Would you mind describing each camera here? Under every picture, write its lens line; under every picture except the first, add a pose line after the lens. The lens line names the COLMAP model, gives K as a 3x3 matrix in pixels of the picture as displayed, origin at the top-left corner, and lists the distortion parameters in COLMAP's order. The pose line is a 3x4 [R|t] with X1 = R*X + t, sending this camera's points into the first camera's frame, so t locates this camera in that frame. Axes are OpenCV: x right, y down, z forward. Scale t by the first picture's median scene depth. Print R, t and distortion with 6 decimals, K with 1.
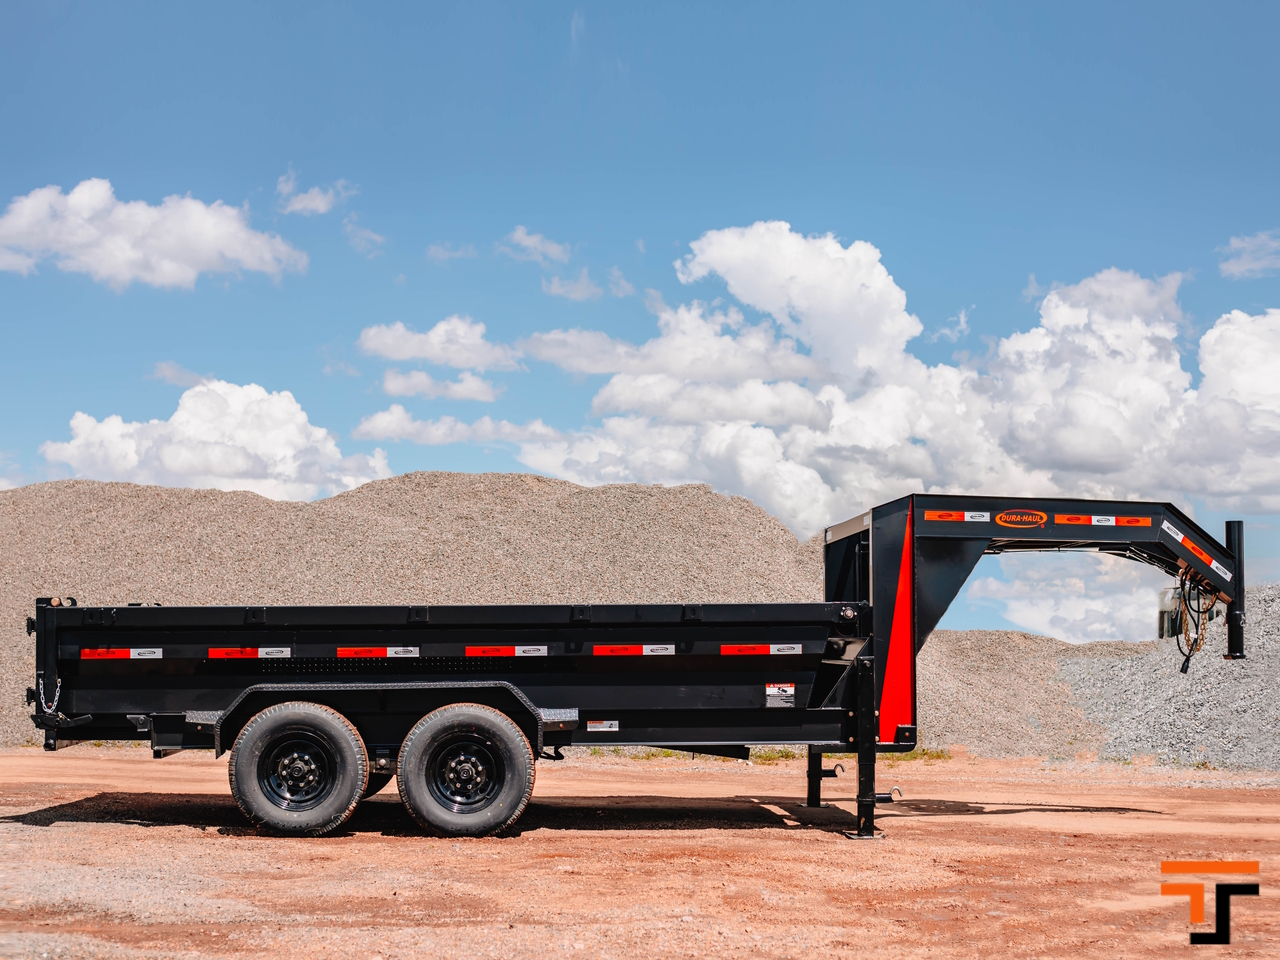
lens RADIAL K [[1962.8, 0, 640.0], [0, 1962.8, 480.0], [0, 0, 1]] dist [-0.145920, 0.131073]
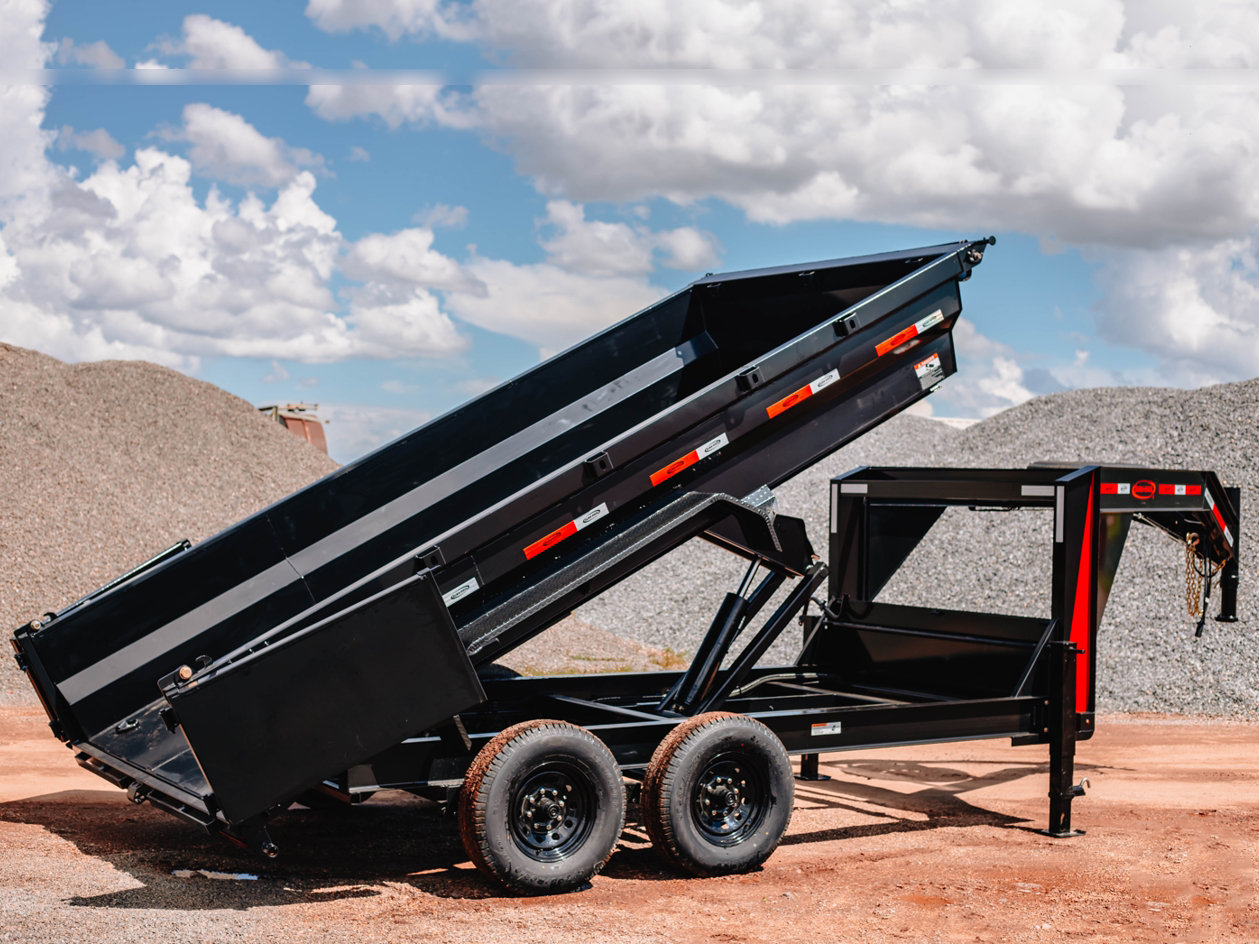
lens RADIAL K [[1930.6, 0, 629.5], [0, 1930.6, 472.0], [0, 0, 1]] dist [-0.145920, 0.131073]
pose [[0.874433, 0.018188, 0.484806, -0.510017], [-0.056898, 0.996245, 0.065252, -0.037973], [-0.481799, -0.084643, 0.872184, 0.310287]]
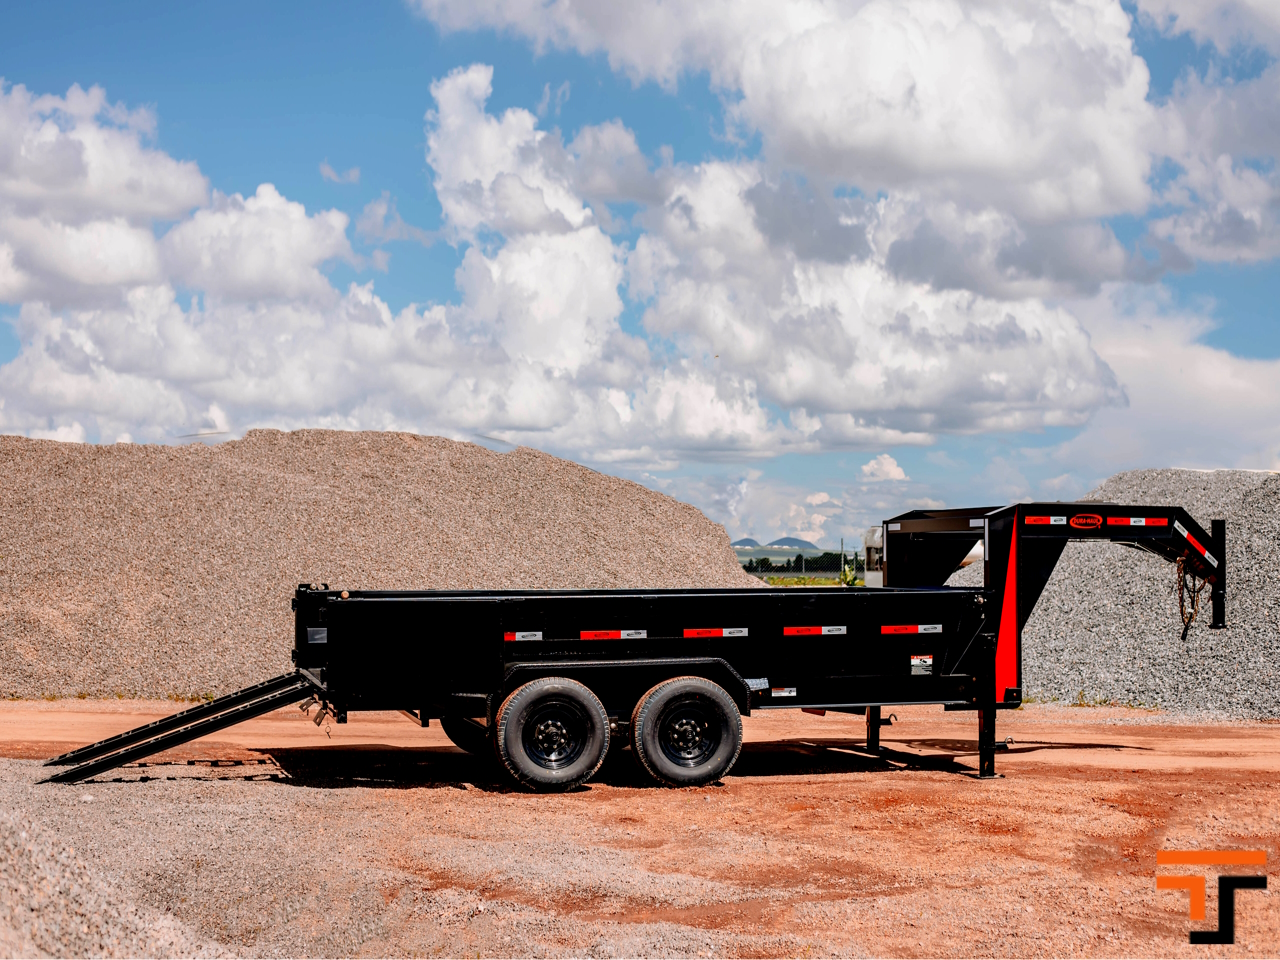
lens RADIAL K [[1962.8, 0, 640.0], [0, 1962.8, 480.0], [0, 0, 1]] dist [-0.145920, 0.131073]
pose [[0.977707, 0.008163, 0.209815, -0.366139], [-0.017323, 0.998973, 0.041856, -0.056968], [-0.209258, -0.044557, 0.976845, -0.174242]]
